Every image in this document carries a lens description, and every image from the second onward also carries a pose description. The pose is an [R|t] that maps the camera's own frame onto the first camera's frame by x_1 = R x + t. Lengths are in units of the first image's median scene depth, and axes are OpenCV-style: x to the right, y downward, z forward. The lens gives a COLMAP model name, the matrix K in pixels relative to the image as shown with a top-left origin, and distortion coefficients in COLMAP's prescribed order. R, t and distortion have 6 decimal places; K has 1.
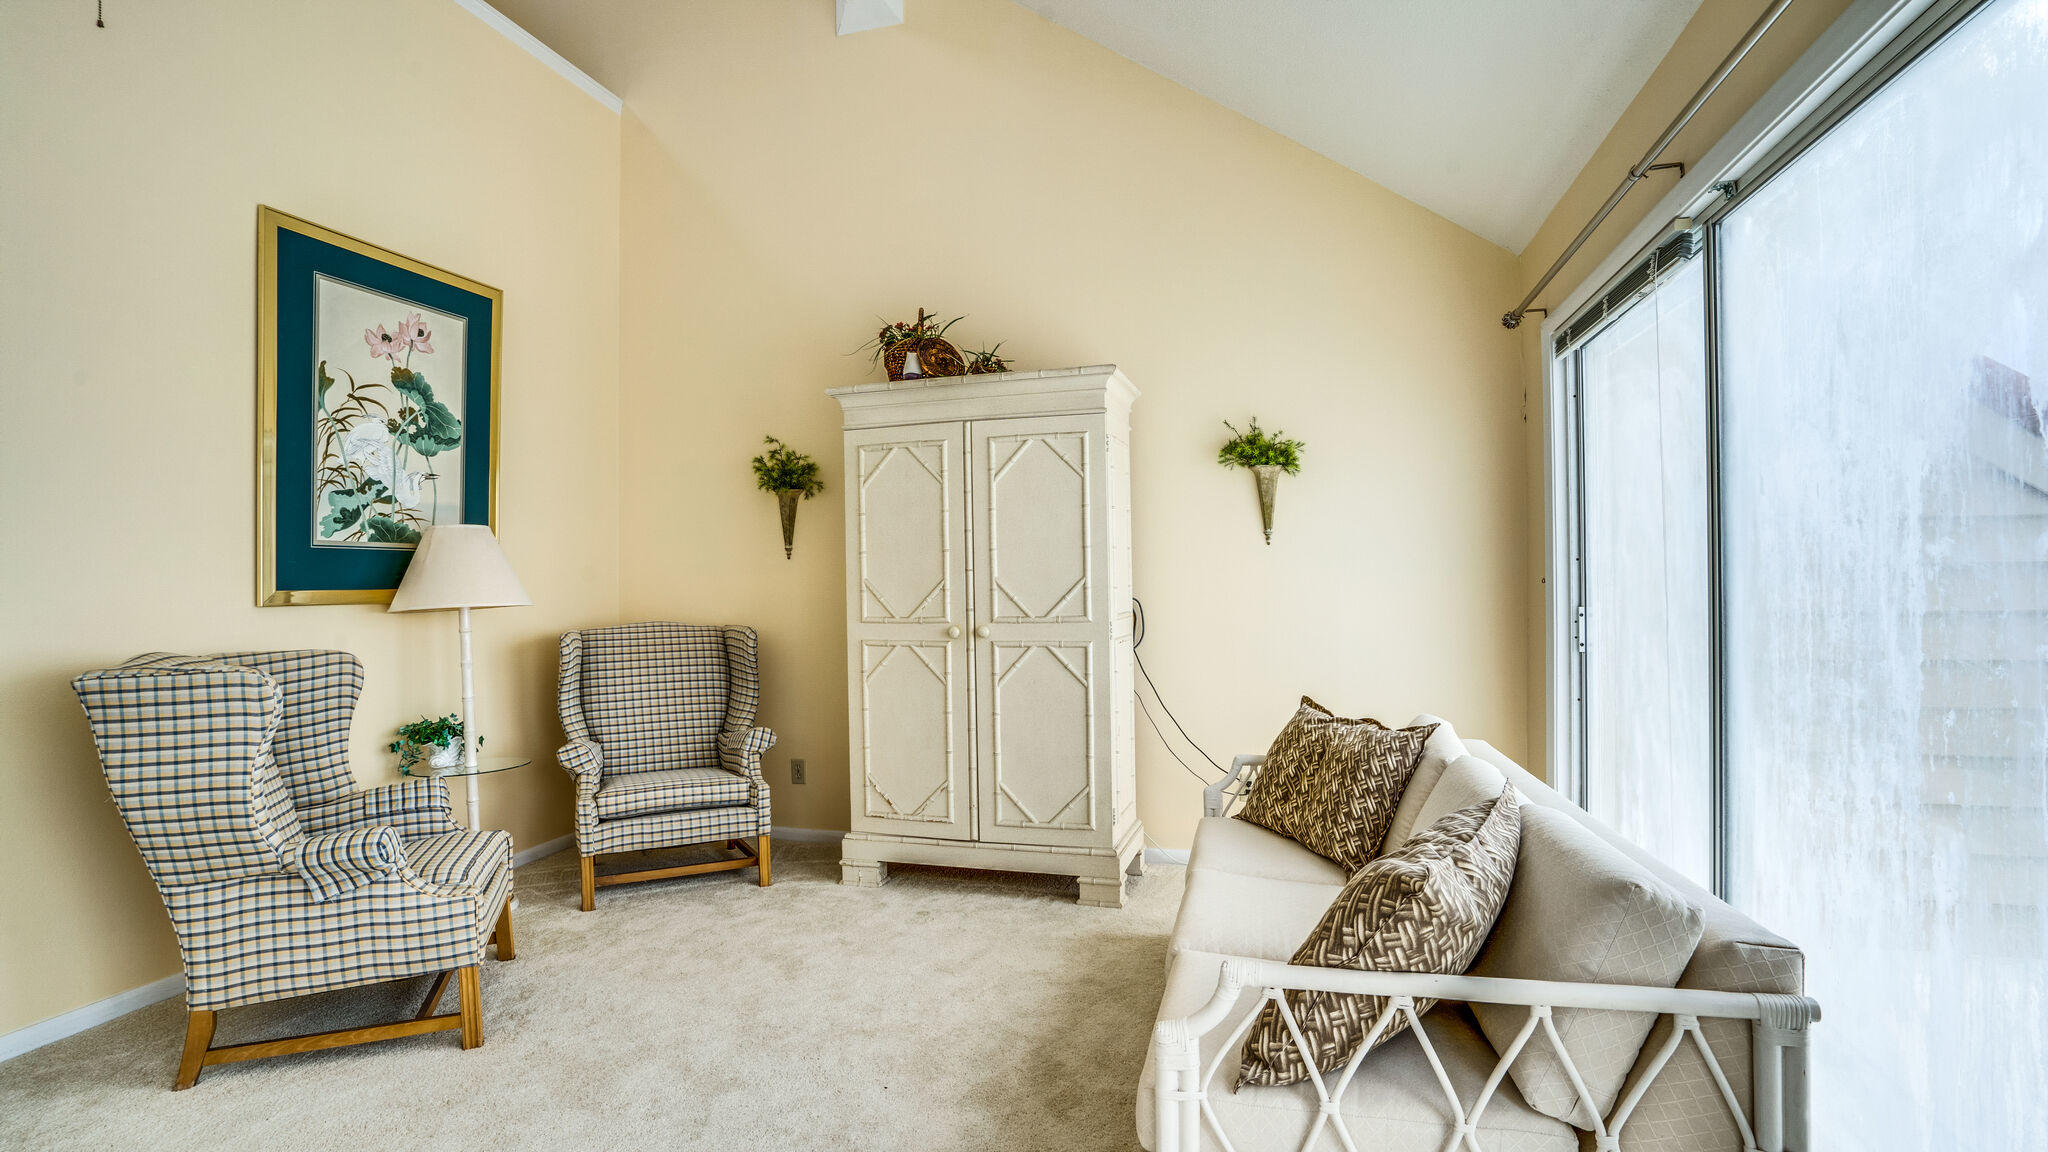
lens RADIAL K [[969.7, 0, 1020.5], [0, 969.7, 592.5], [0, 0, 1]] dist [-0.070436, 0.033402]
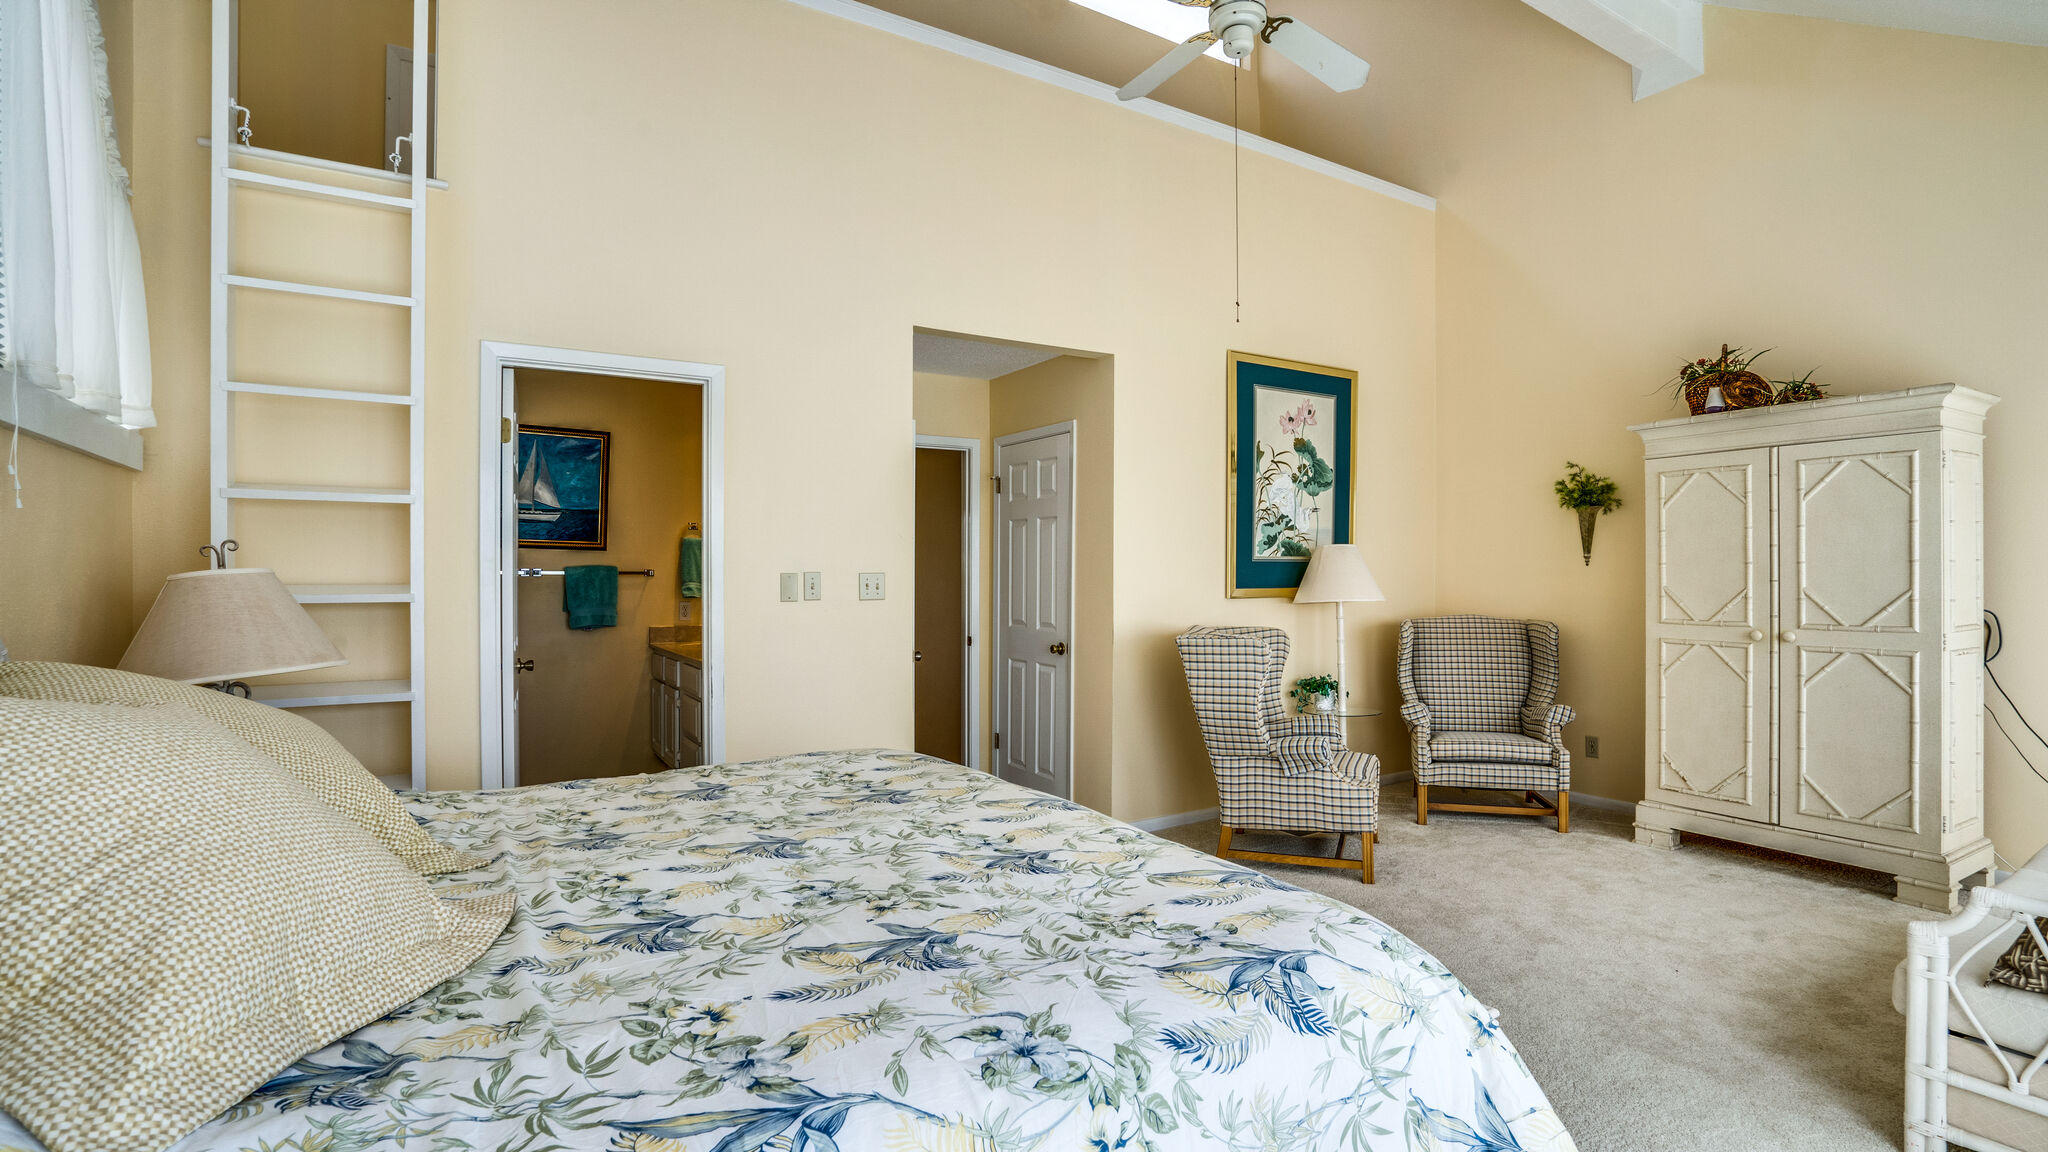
lens RADIAL K [[963.1, 0, 1017.9], [0, 963.1, 579.1], [0, 0, 1]] dist [-0.055233, 0.024098]
pose [[0.732952, 0.015542, -0.680103, 0.044955], [-0.012624, 0.999878, 0.009245, -0.024631], [0.680163, 0.001809, 0.733058, -0.392247]]
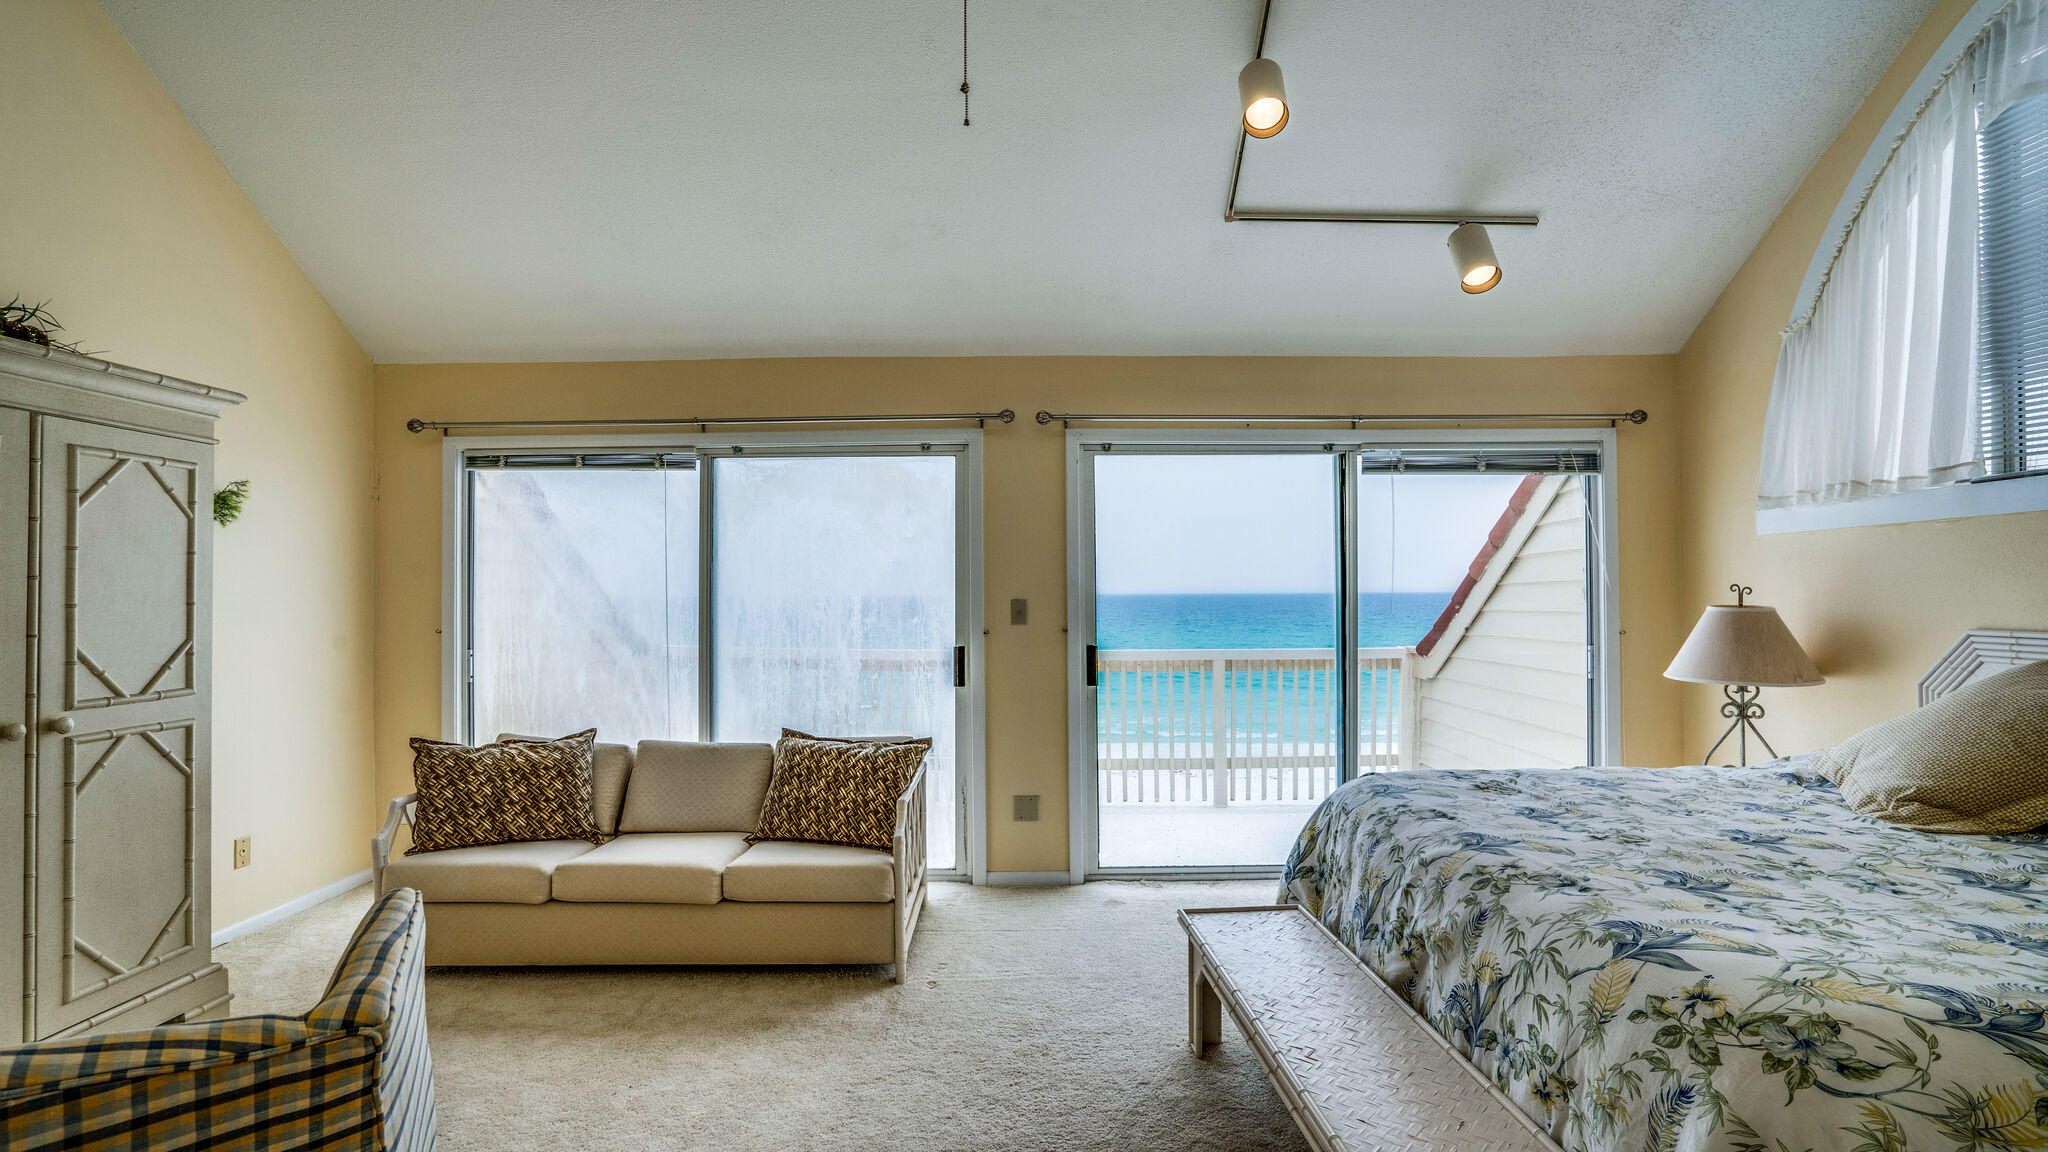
lens RADIAL K [[963.1, 0, 1017.9], [0, 963.1, 579.1], [0, 0, 1]] dist [-0.055233, 0.024098]
pose [[-0.243668, 0.028066, 0.969453, -0.864030], [0.011584, 0.999594, -0.026027, -0.038666], [-0.969790, 0.004888, -0.243894, 0.511245]]
